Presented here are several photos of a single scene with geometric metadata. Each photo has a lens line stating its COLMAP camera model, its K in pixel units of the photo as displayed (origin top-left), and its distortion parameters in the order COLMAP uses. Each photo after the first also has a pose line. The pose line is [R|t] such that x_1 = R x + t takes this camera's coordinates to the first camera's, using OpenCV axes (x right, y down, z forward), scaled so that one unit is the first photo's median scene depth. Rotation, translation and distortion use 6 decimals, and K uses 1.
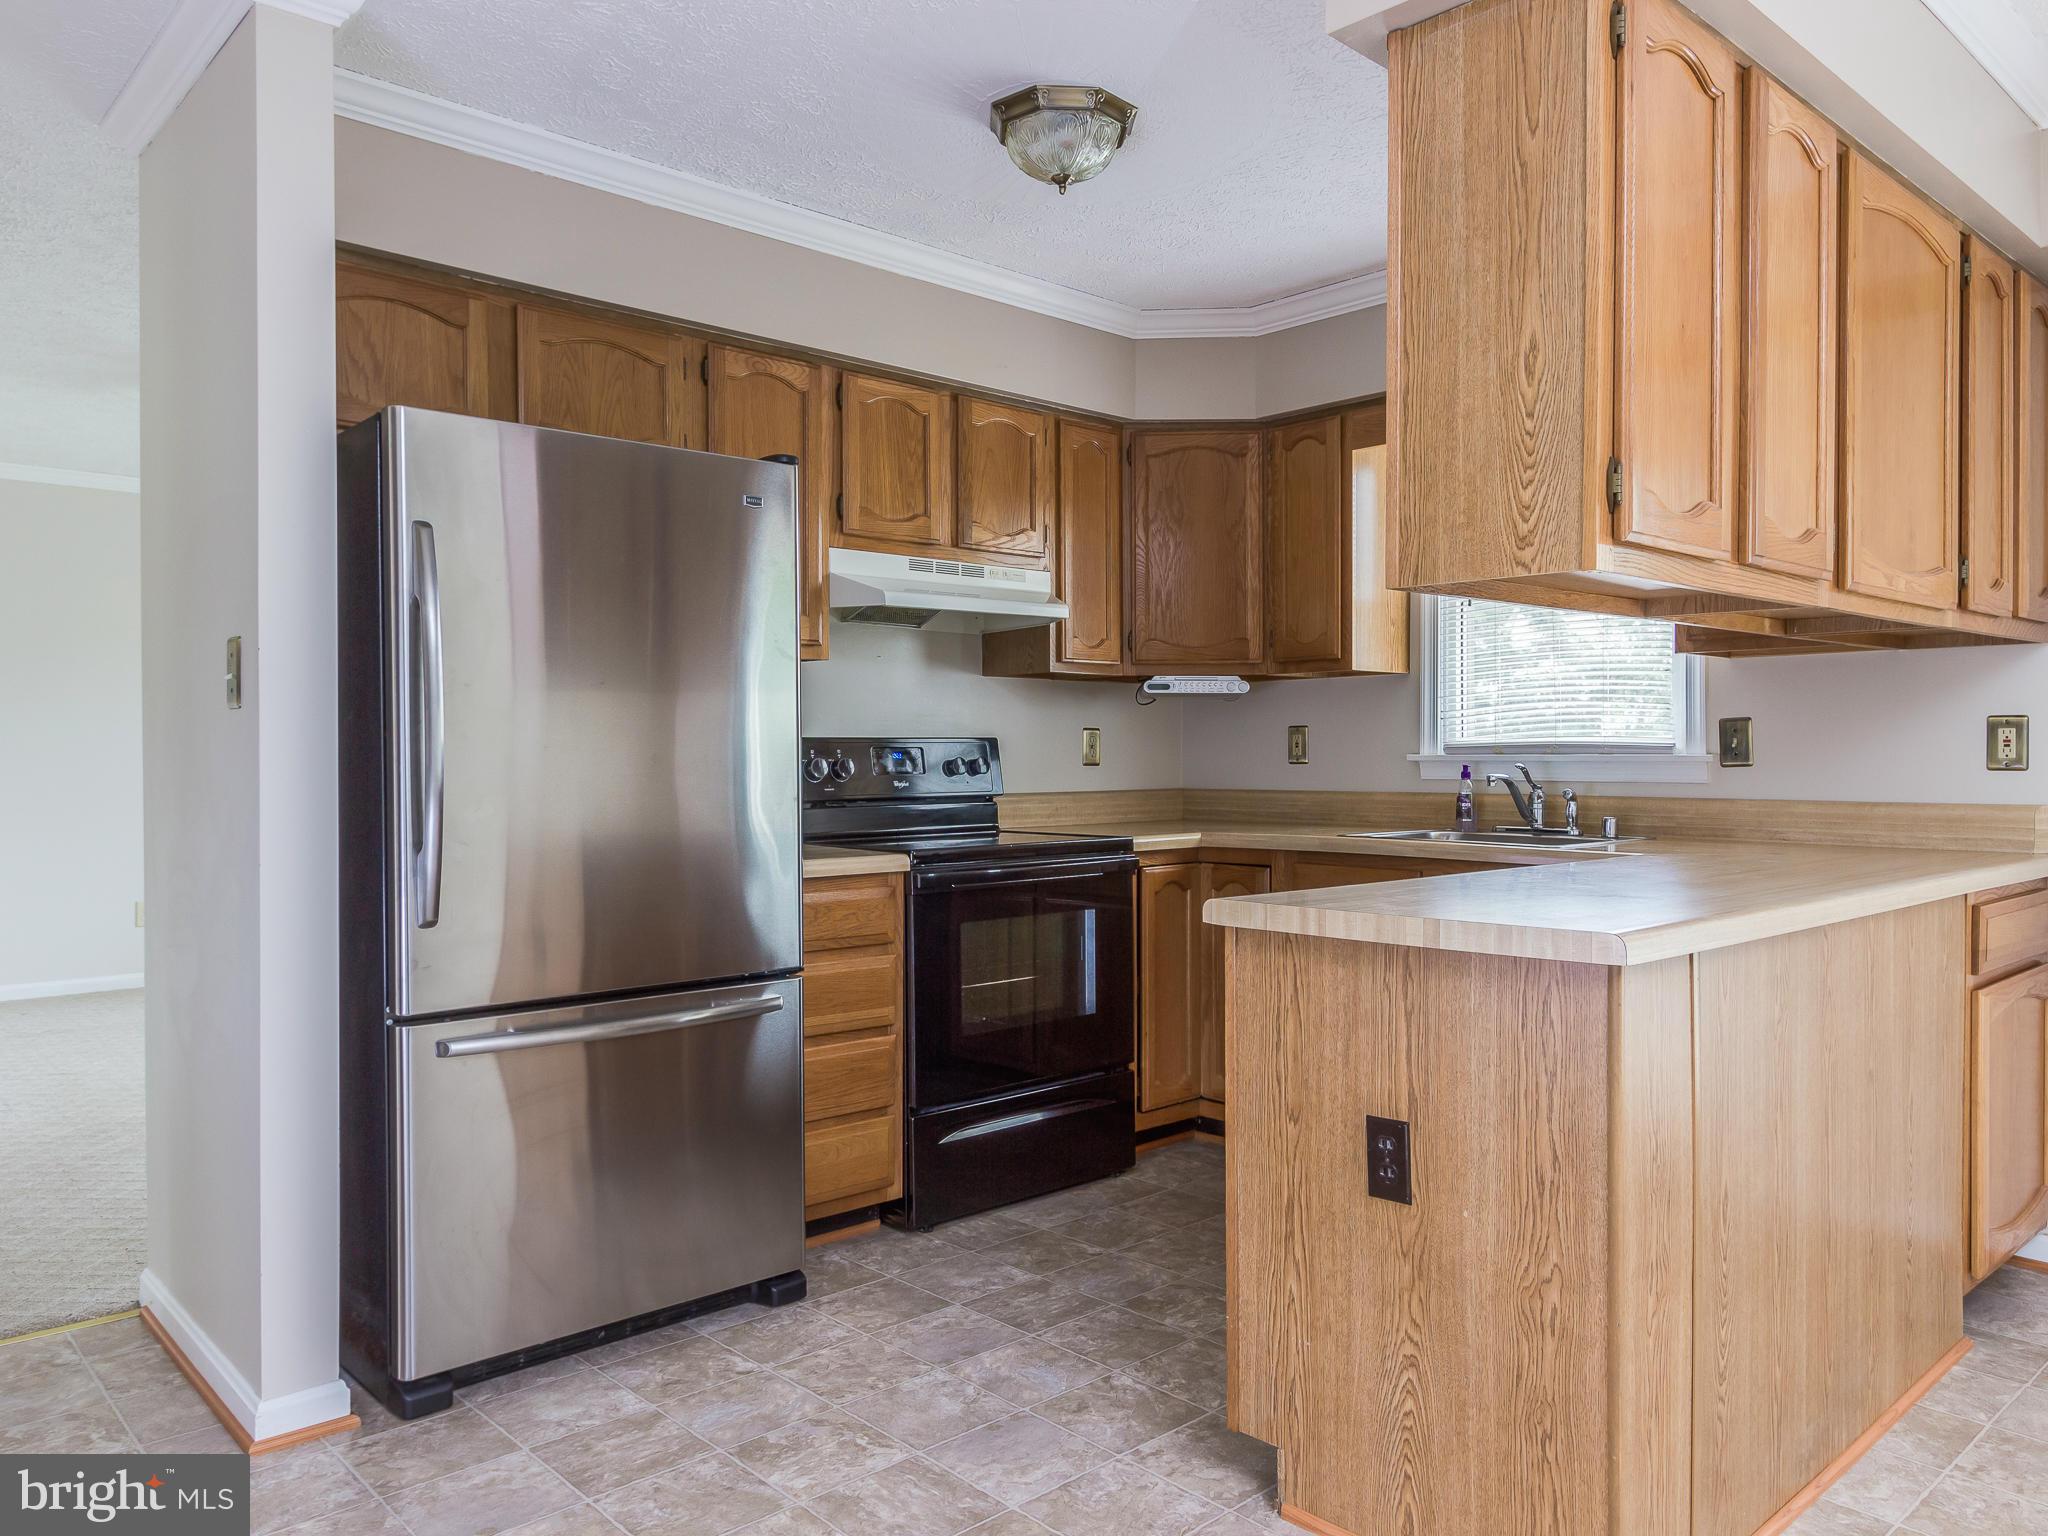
lens RADIAL K [[1403.7, 0, 1024.0], [0, 1403.7, 768.0], [0, 0, 1]] dist [0.006280, -0.004738]
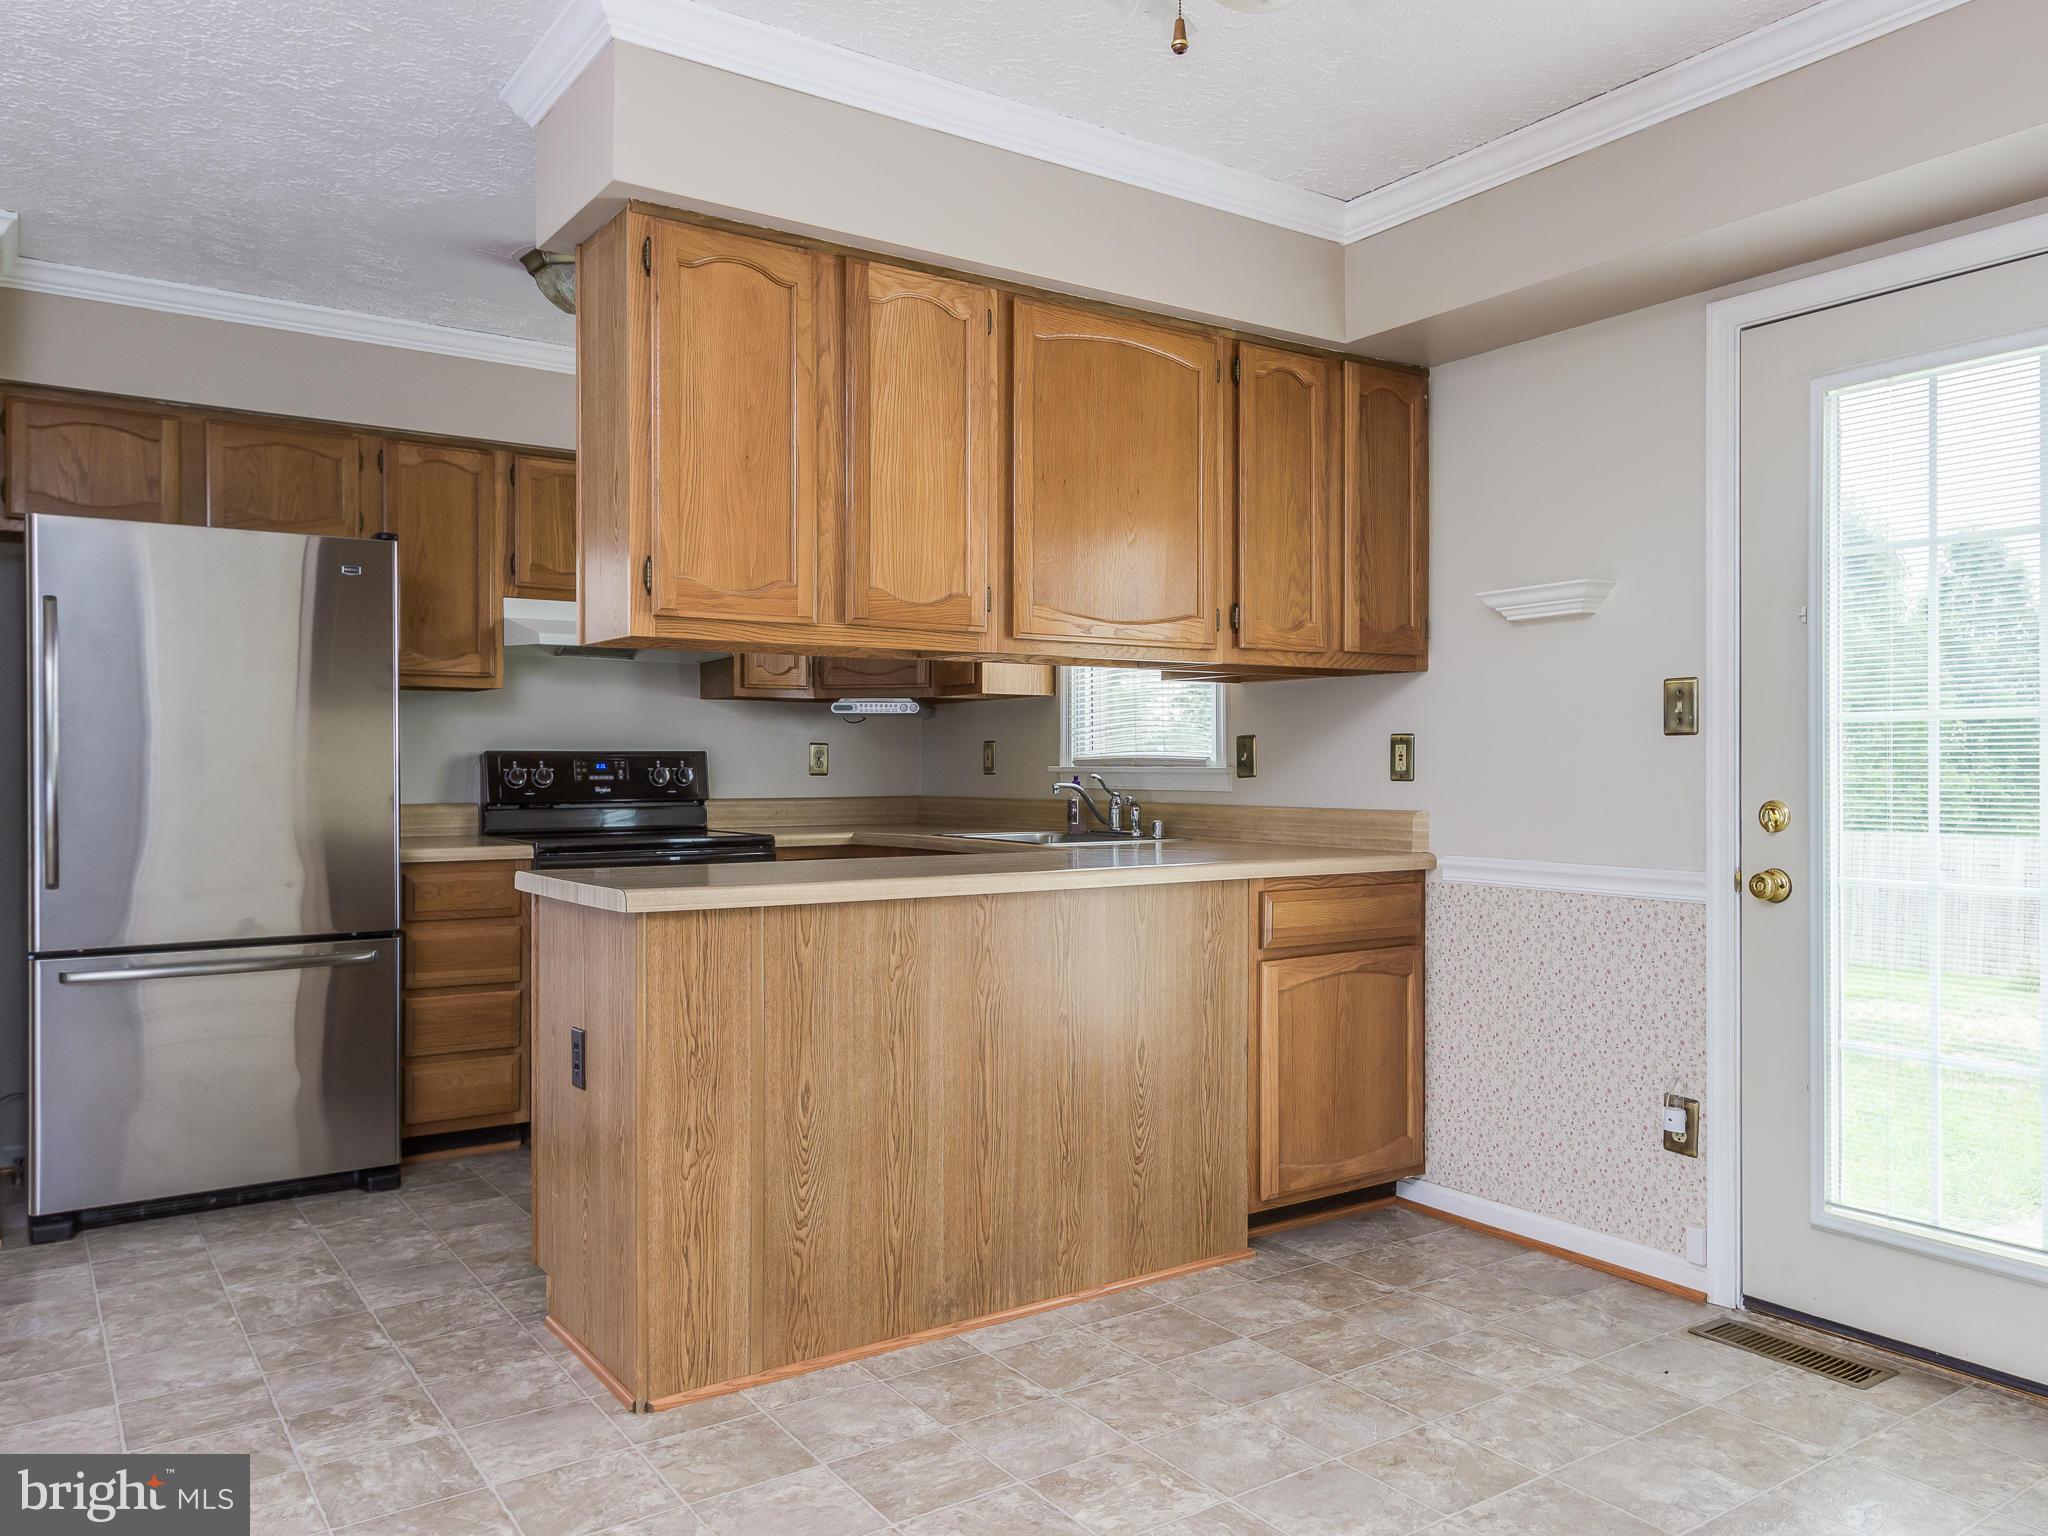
lens RADIAL K [[1432.8, 0, 1039.0], [0, 1432.8, 770.2], [0, 0, 1]] dist [0.009612, -0.004716]
pose [[0.991637, 0.002637, -0.129030, 0.545341], [-0.003473, 0.999974, -0.006255, 0.001218], [0.129010, 0.006650, 0.991621, -0.211125]]
